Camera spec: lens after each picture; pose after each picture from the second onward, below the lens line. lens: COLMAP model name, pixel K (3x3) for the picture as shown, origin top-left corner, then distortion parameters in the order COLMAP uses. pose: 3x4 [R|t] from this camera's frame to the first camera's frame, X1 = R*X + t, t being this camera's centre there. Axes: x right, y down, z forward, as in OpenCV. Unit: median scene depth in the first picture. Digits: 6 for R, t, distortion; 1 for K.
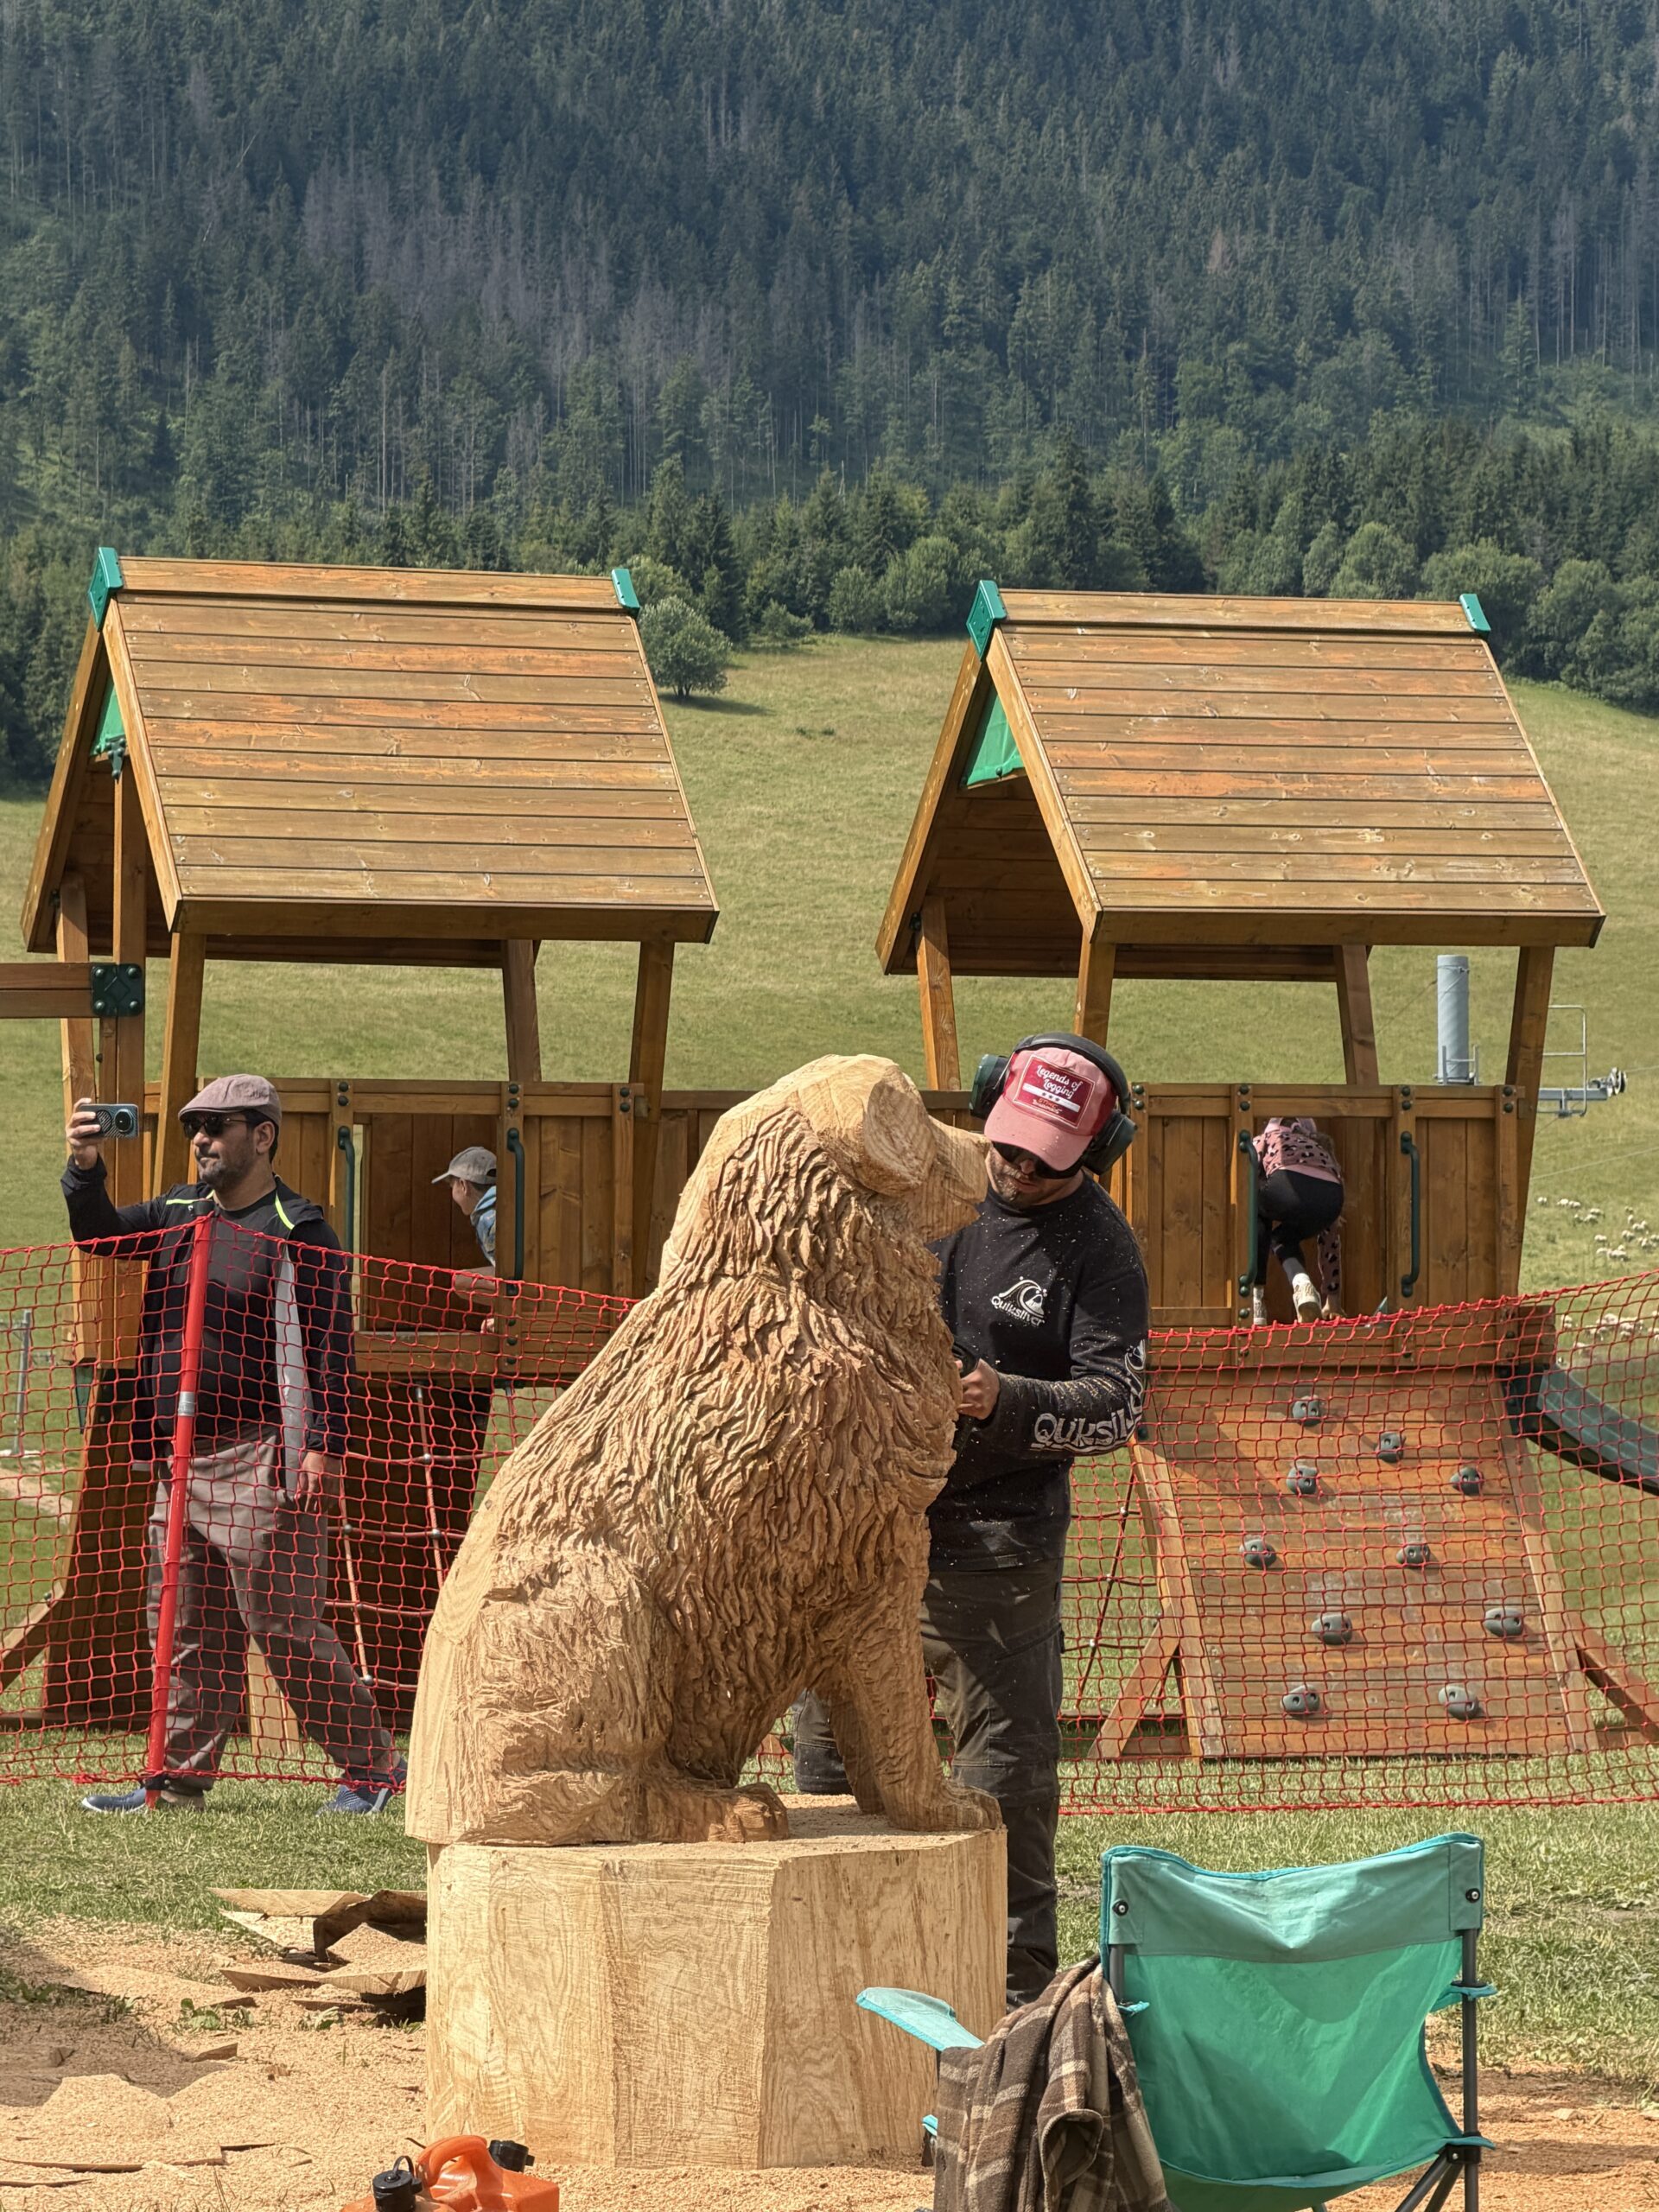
lens RADIAL K [[8369.9, 0, 829.5], [0, 8369.9, 1106.4], [0, 0, 1]] dist [-0.073960, 0.000000]
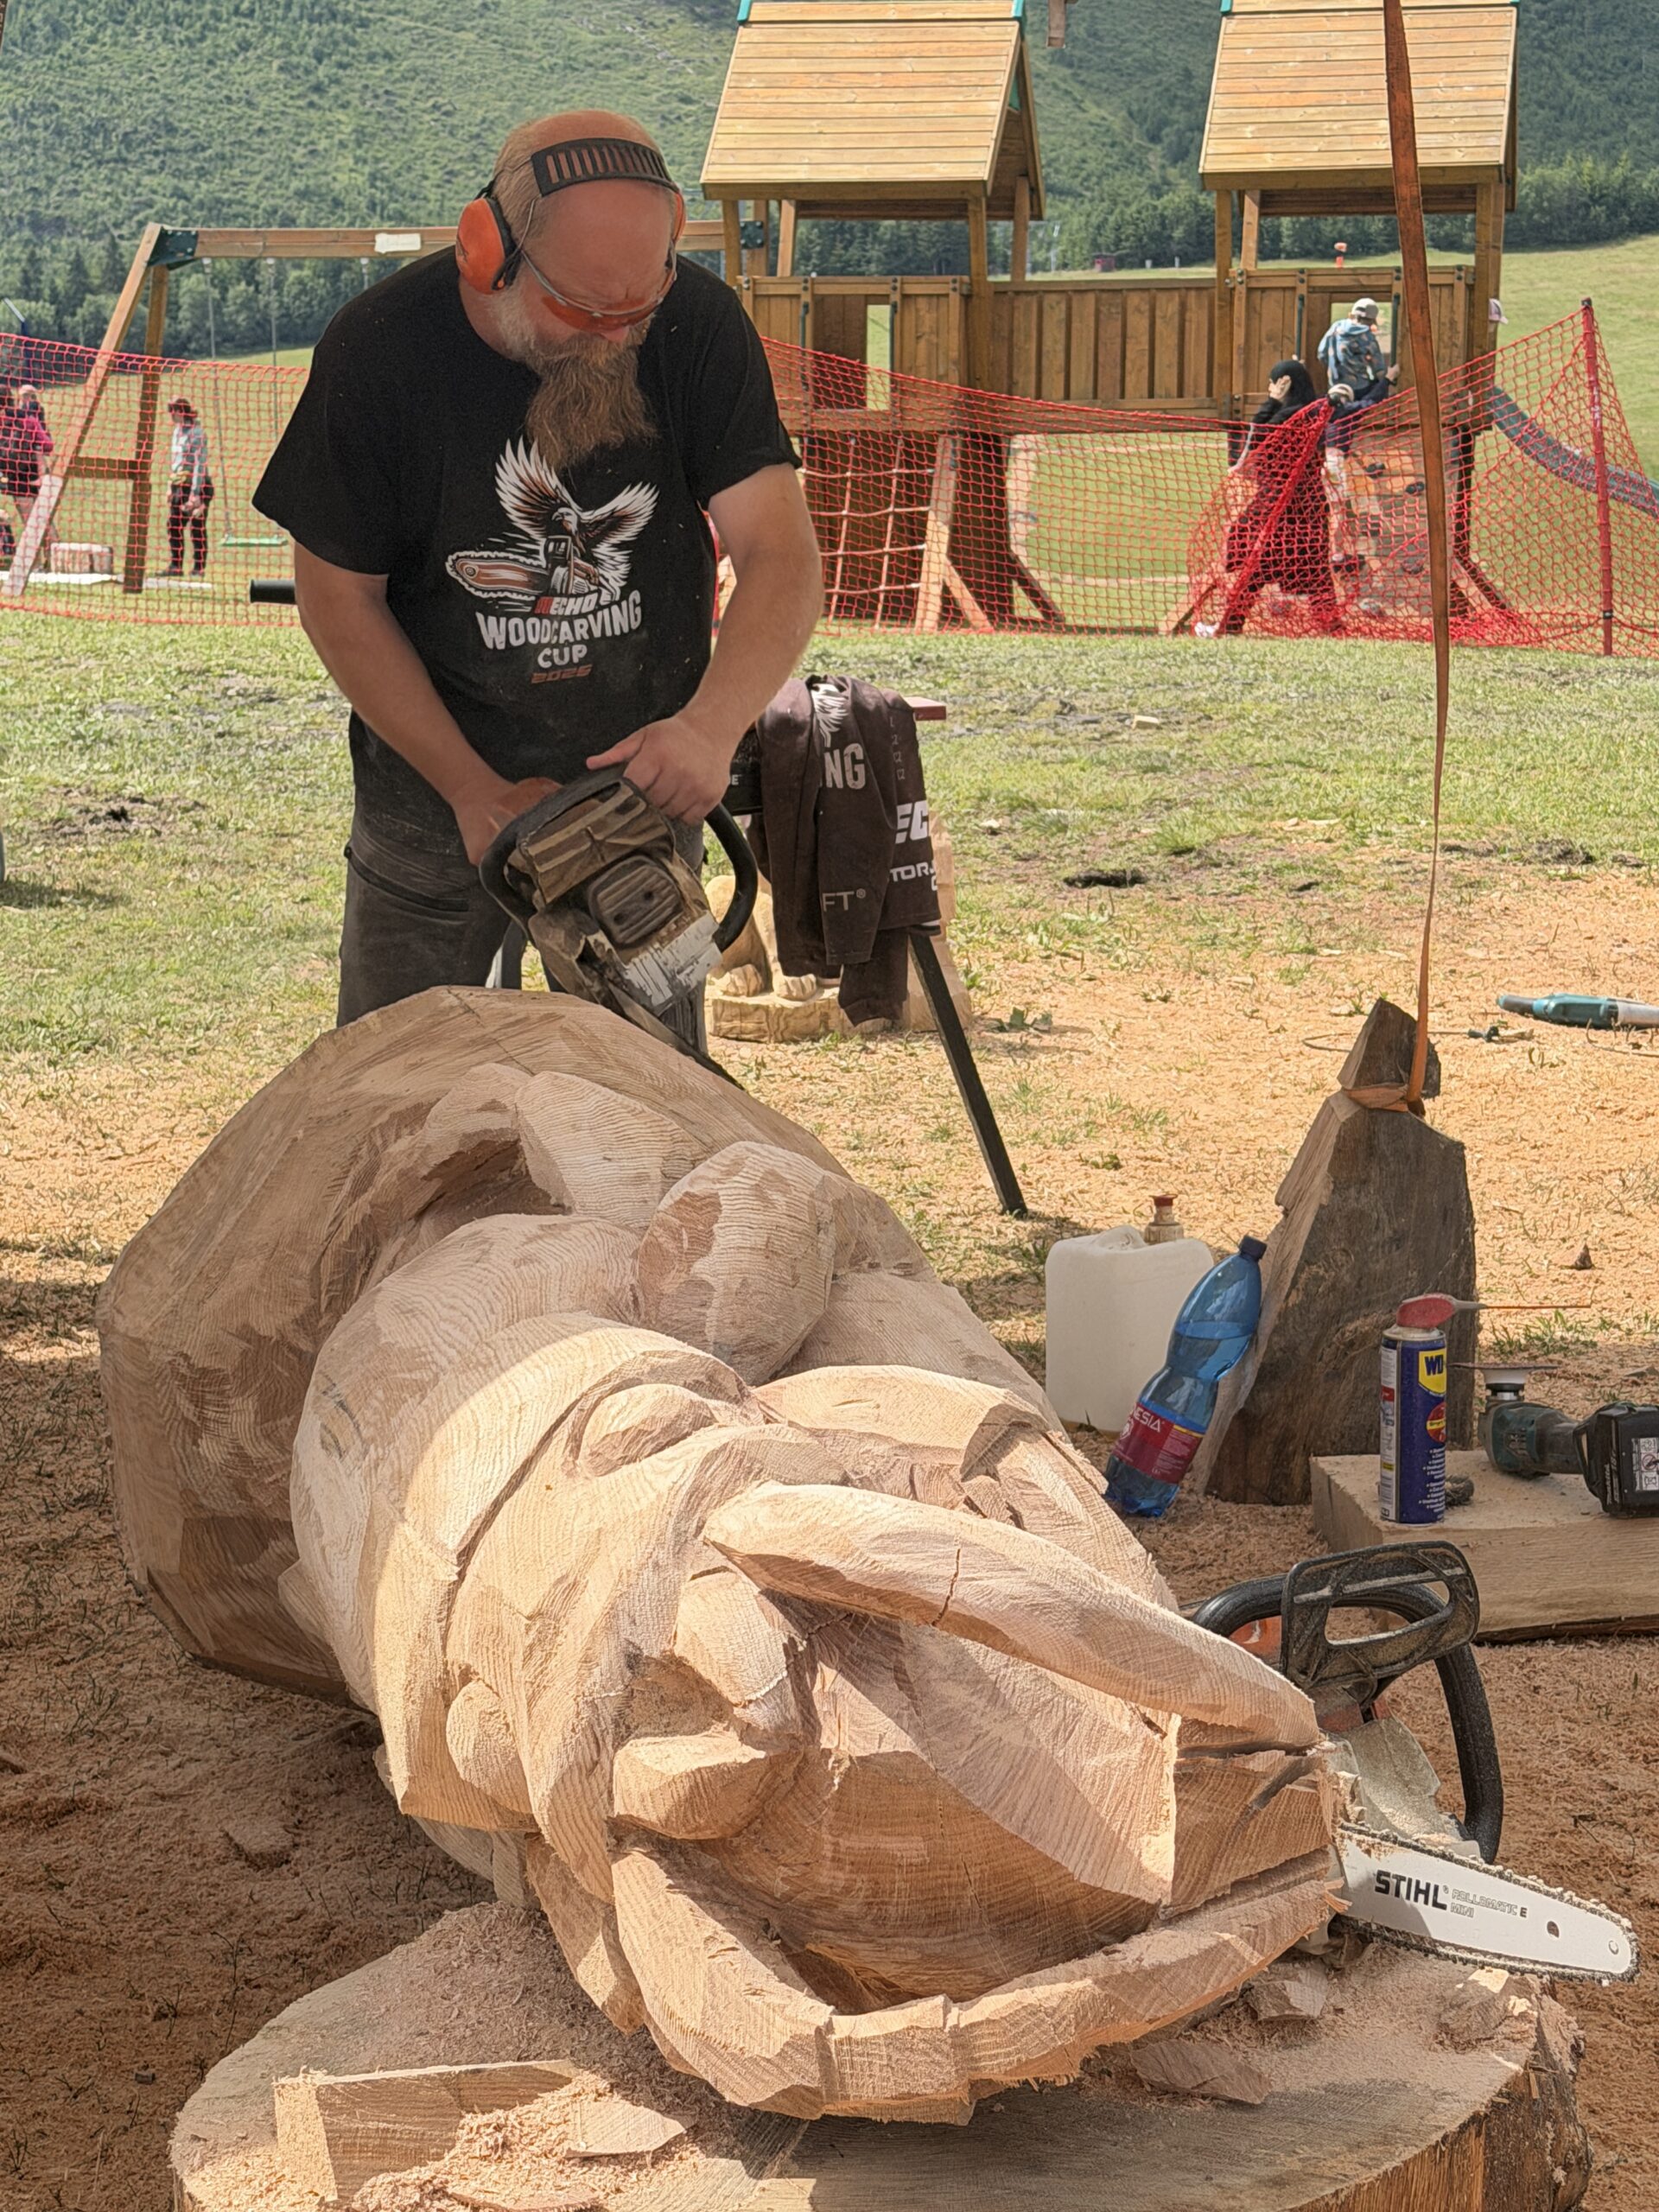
lens RADIAL K [[3935.0, 0, 829.5], [0, 3935.0, 1106.1], [0, 0, 1]] dist [0.040338, 0.000000]
pose [[0.841620, 0.087344, -0.532960, 0.446047], [0.010478, 0.984009, 0.177811, 0.023560], [0.539968, -0.155234, 0.827247, 0.214613]]
